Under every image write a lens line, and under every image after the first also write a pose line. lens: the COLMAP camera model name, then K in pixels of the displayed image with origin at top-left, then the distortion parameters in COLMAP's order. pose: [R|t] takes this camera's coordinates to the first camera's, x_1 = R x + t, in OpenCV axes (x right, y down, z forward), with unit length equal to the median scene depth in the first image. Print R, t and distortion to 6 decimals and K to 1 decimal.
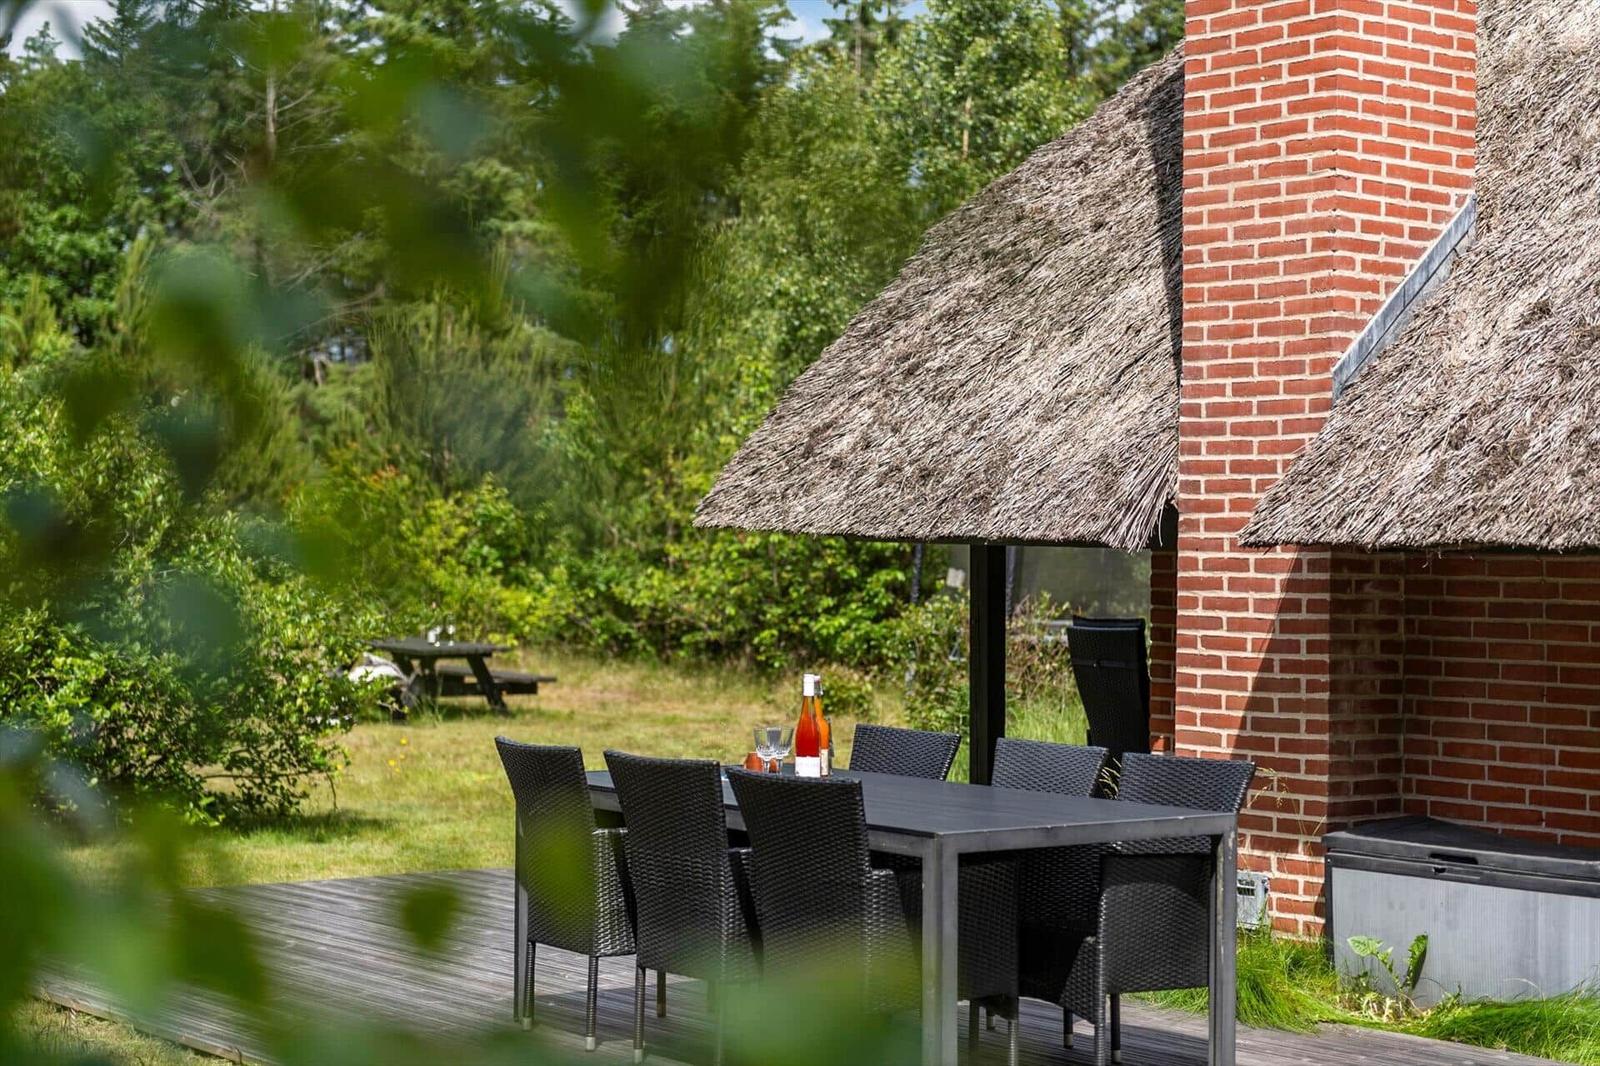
lens RADIAL K [[2924.9, 0, 808.4], [0, 2924.9, 529.2], [0, 0, 1]] dist [0.007543, 0.000000]
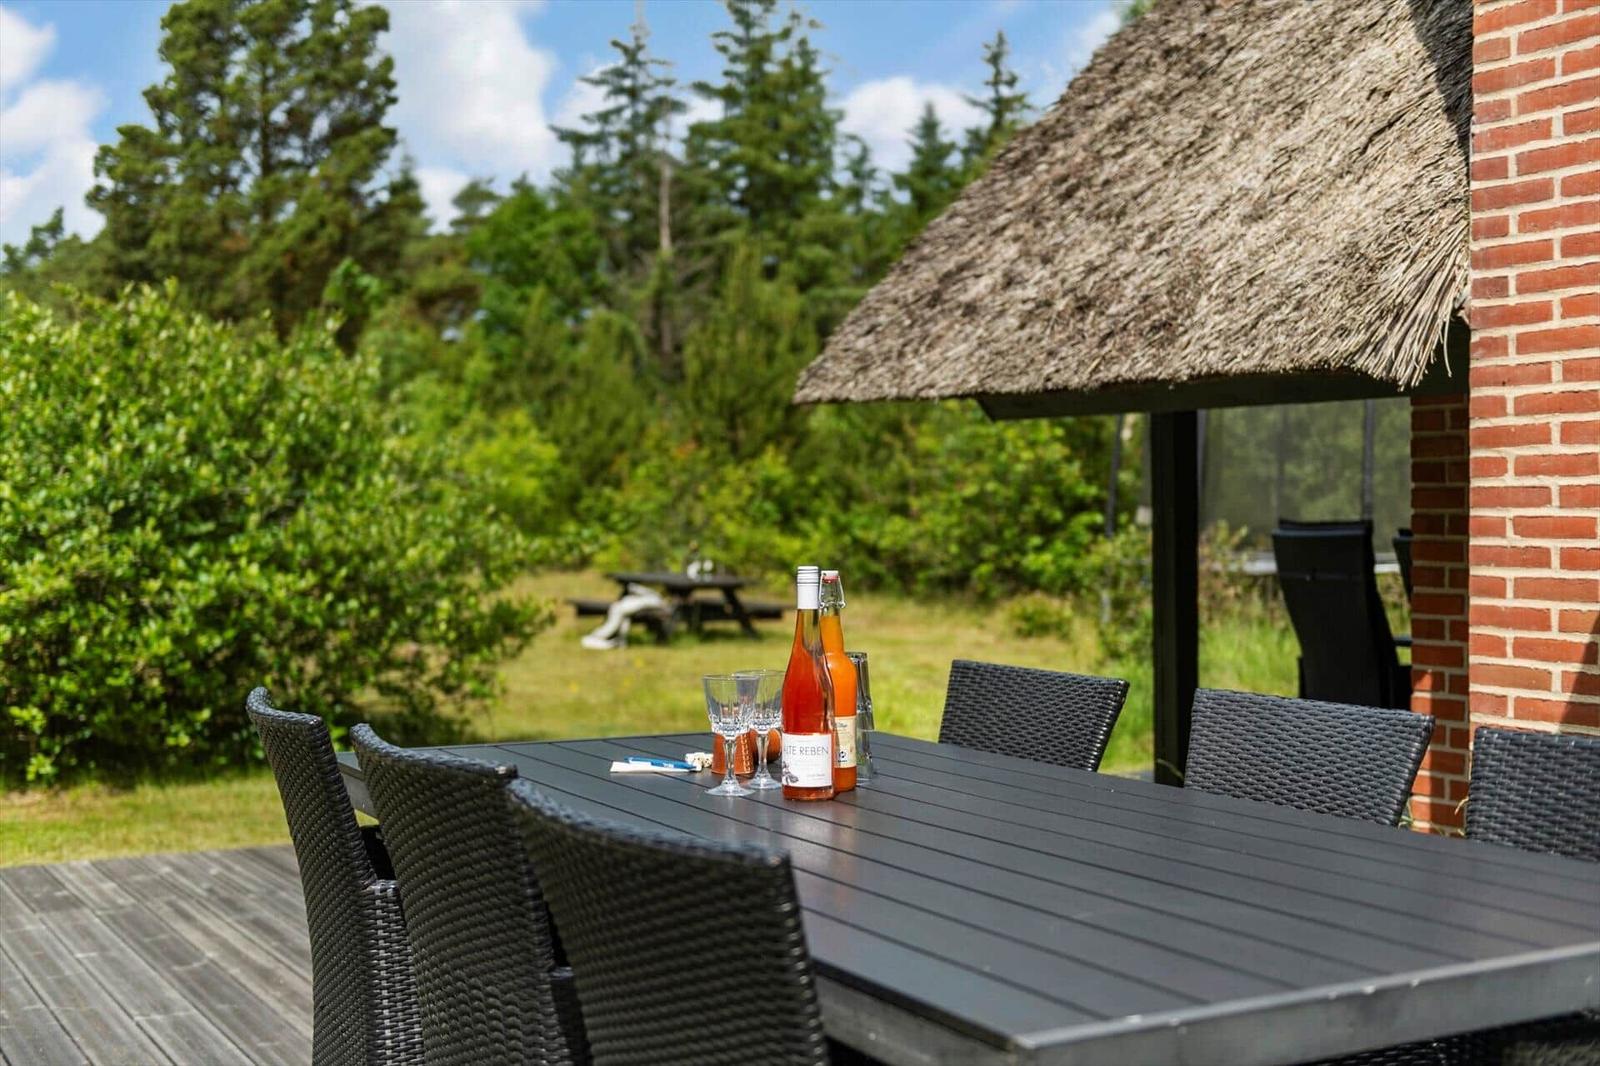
lens RADIAL K [[1912.0, 0, 799.3], [0, 1912.0, 522.1], [0, 0, 1]] dist [-0.017725, 0.000000]
pose [[0.991179, -0.011798, -0.132006, 0.029476], [0.012335, 0.999919, 0.003249, 0.029347], [0.131957, -0.004848, 0.991244, 0.484560]]
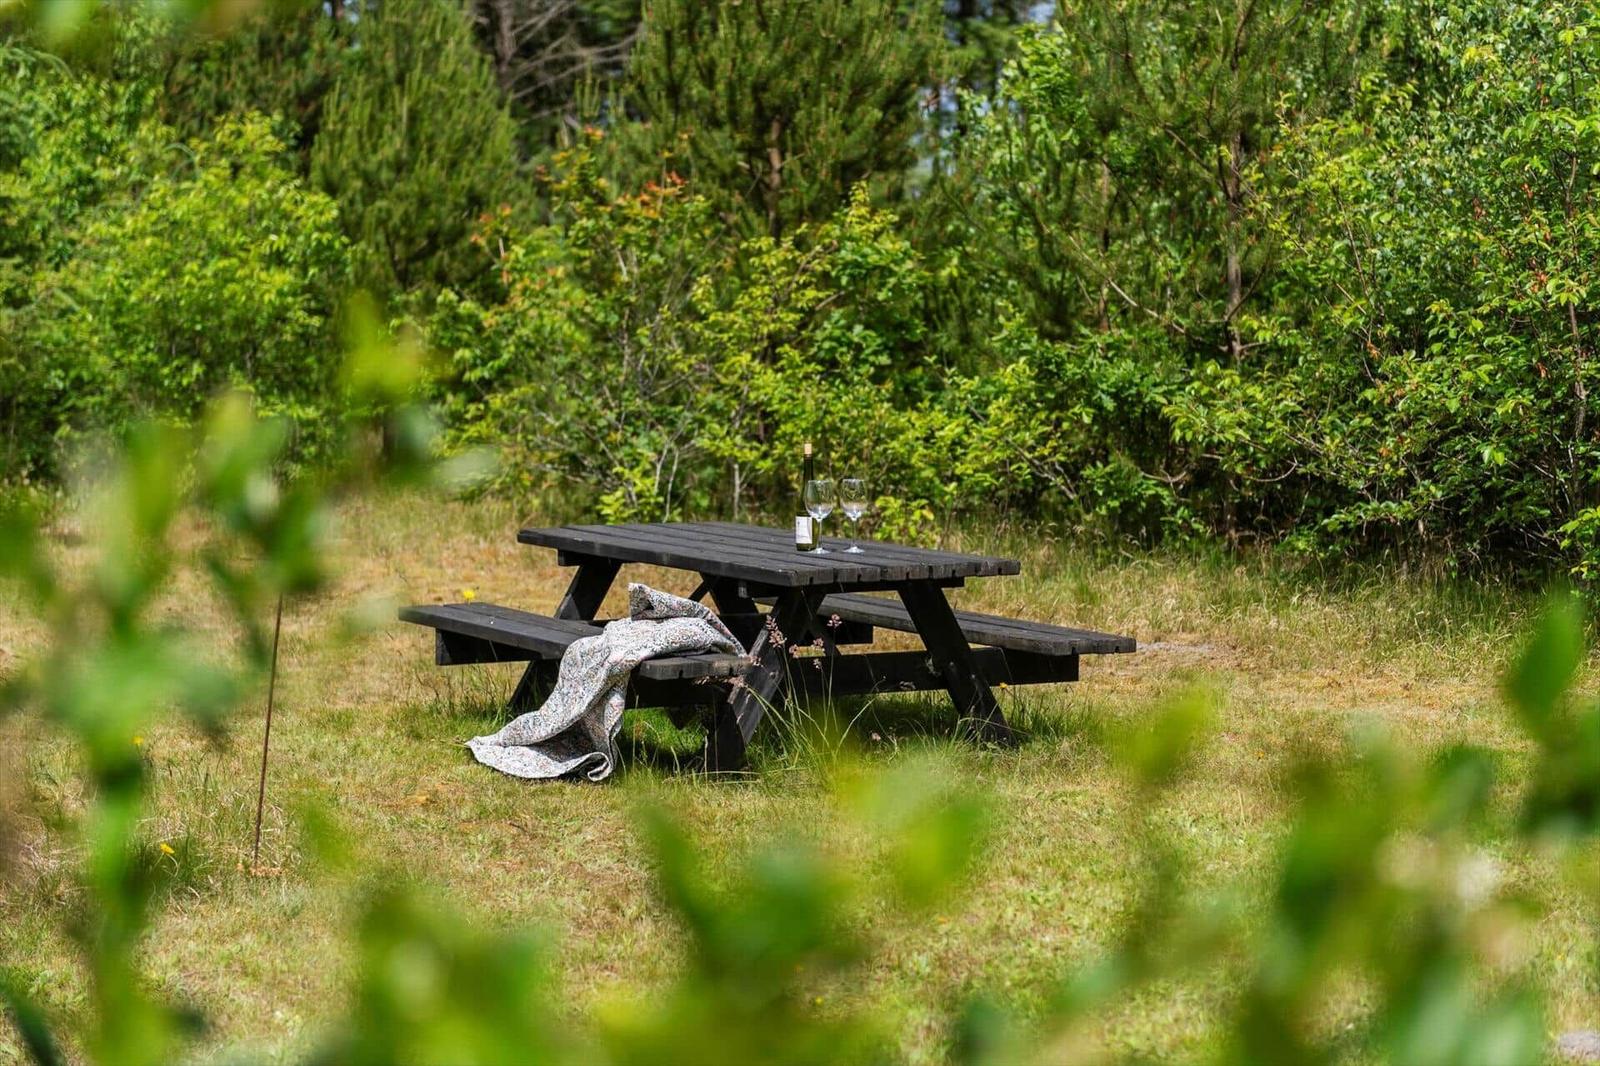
lens RADIAL K [[2924.9, 0, 797.7], [0, 2924.9, 535.8], [0, 0, 1]] dist [0.007543, 0.000000]
pose [[0.995794, 0.001363, -0.091610, -0.188408], [0.004328, 0.998073, 0.061905, 0.027899], [0.091518, -0.062041, 0.993869, 1.239432]]
